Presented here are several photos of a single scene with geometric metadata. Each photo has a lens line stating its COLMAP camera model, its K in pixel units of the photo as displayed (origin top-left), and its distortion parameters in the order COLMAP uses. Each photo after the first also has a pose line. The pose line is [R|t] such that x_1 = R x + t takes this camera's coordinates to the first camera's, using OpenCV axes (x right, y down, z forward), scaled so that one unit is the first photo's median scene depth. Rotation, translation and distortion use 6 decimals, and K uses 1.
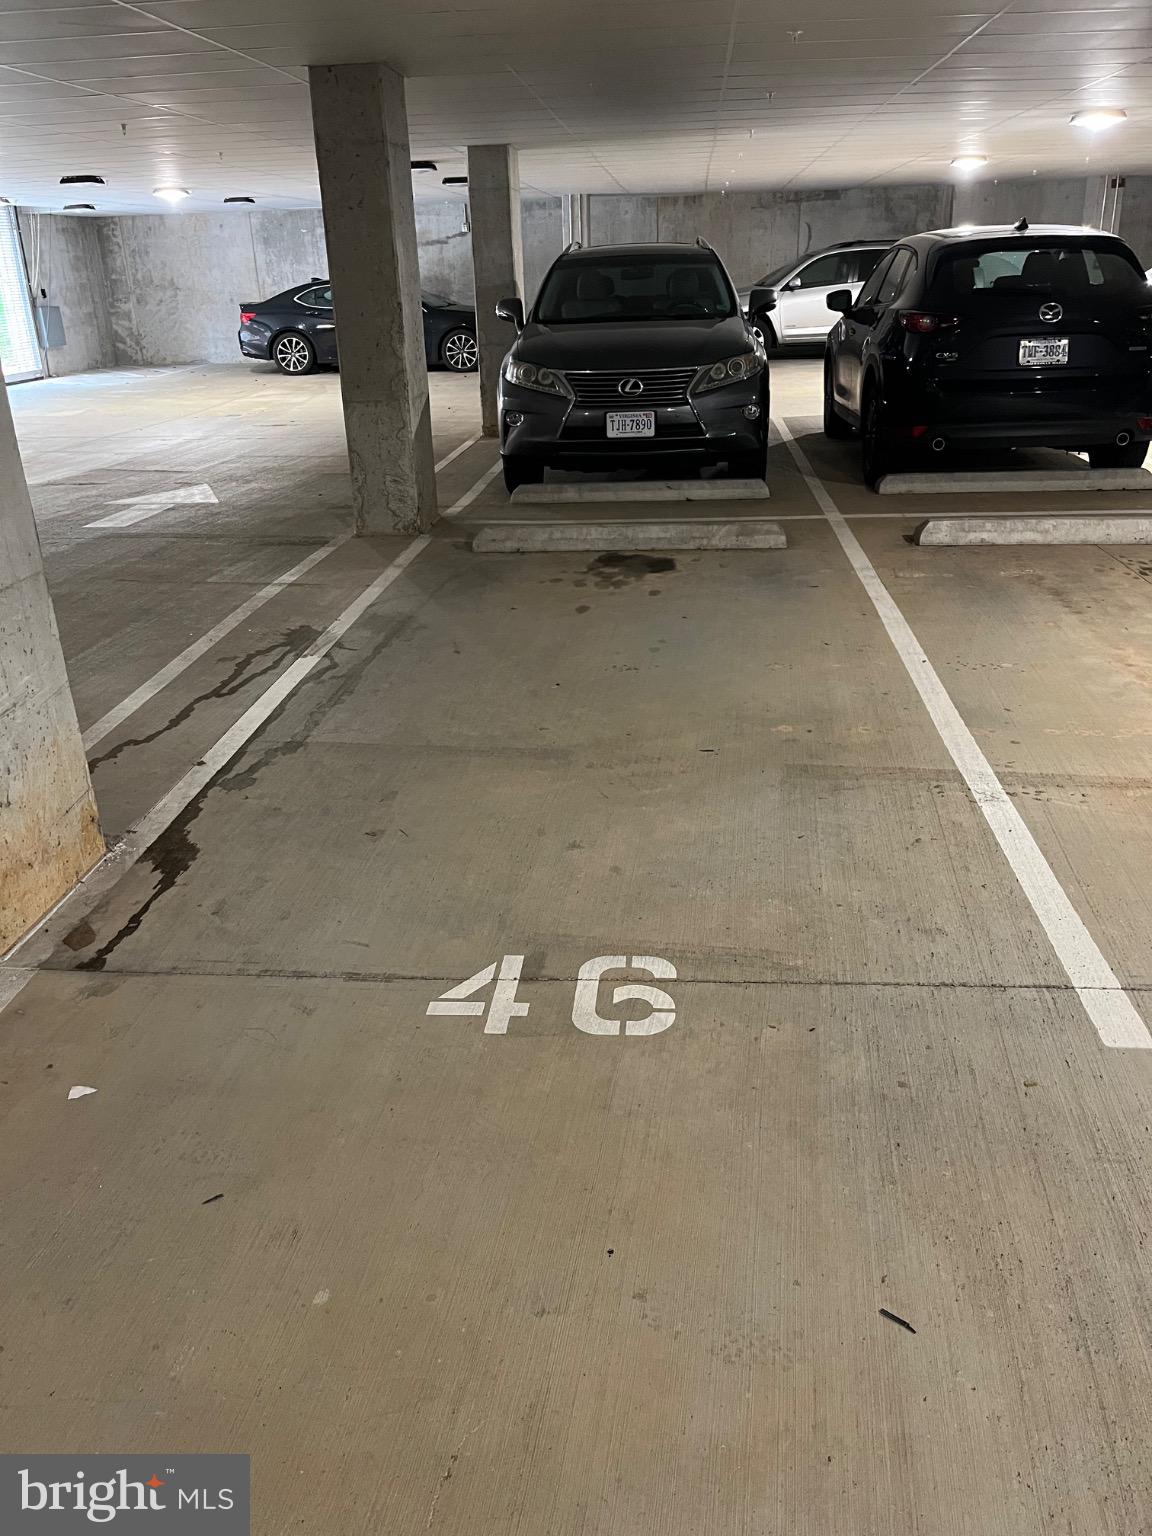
lens RADIAL K [[1131.8, 0, 576.0], [0, 1131.8, 768.0], [0, 0, 1]] dist [0.039233, -0.062397]
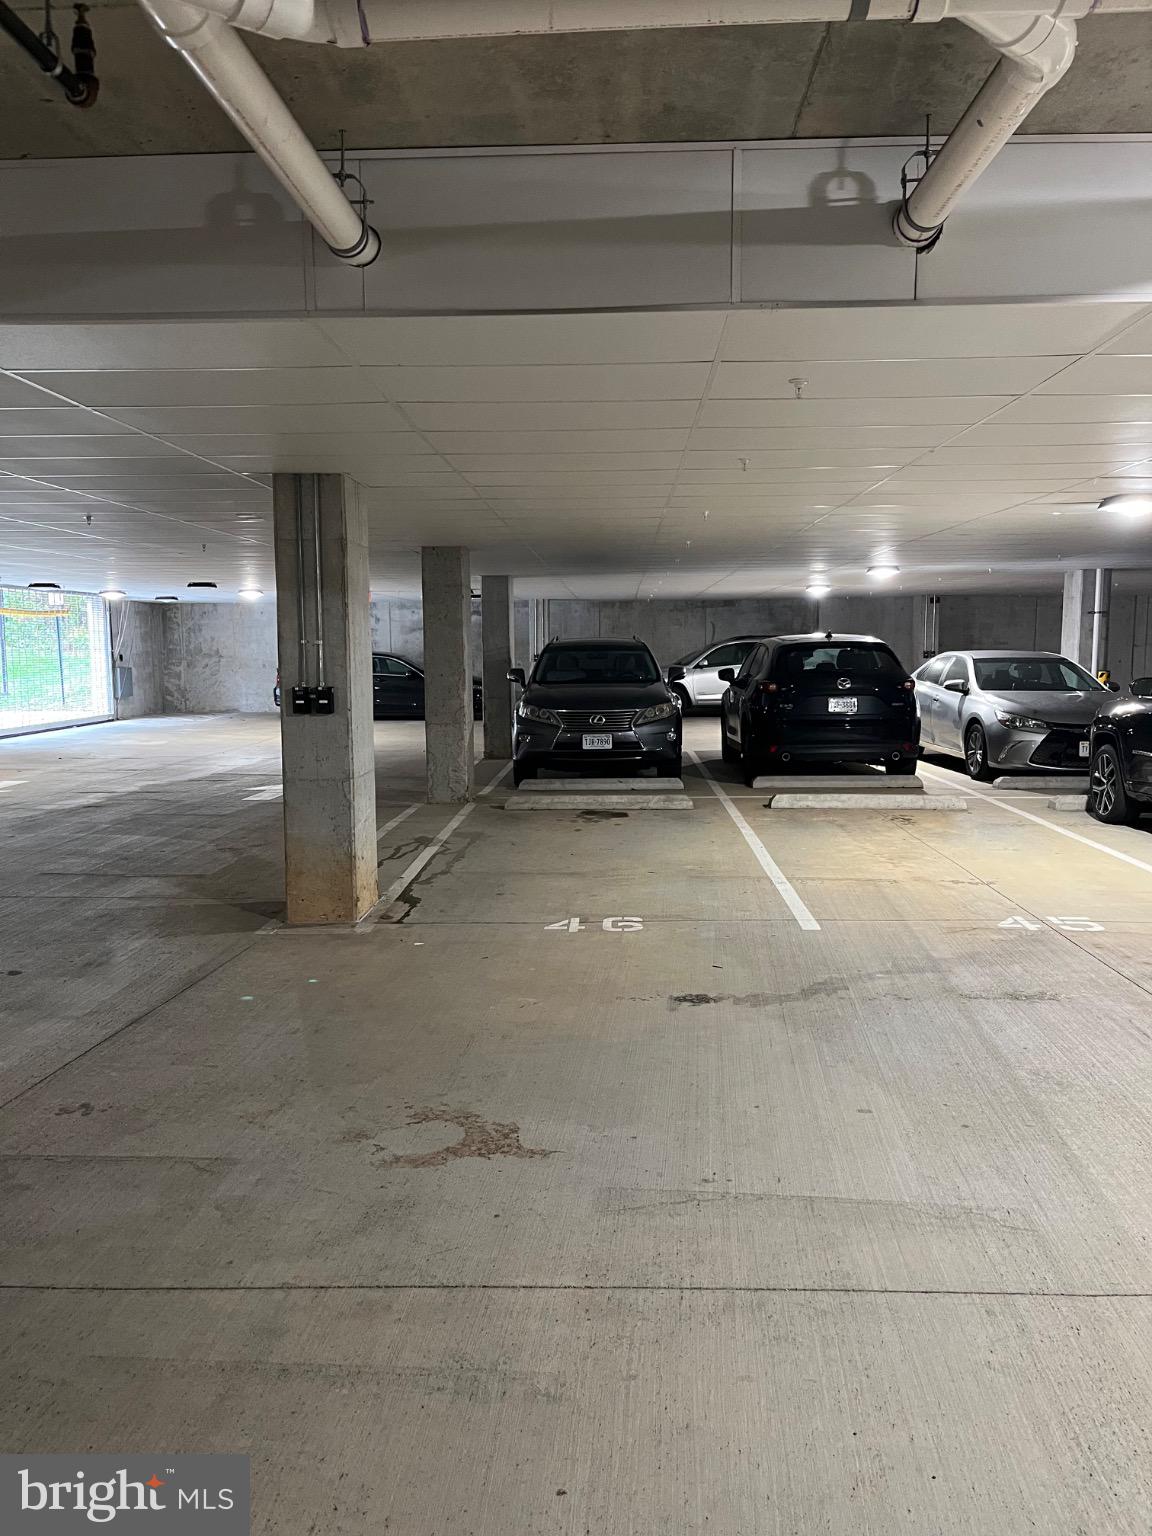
lens RADIAL K [[1131.8, 0, 576.0], [0, 1131.8, 768.0], [0, 0, 1]] dist [0.039233, -0.062397]
pose [[0.998228, 0.016701, 0.057111, -0.068815], [0.001342, 0.953236, -0.302224, 0.207018], [-0.059487, 0.301765, 0.951525, -0.489990]]
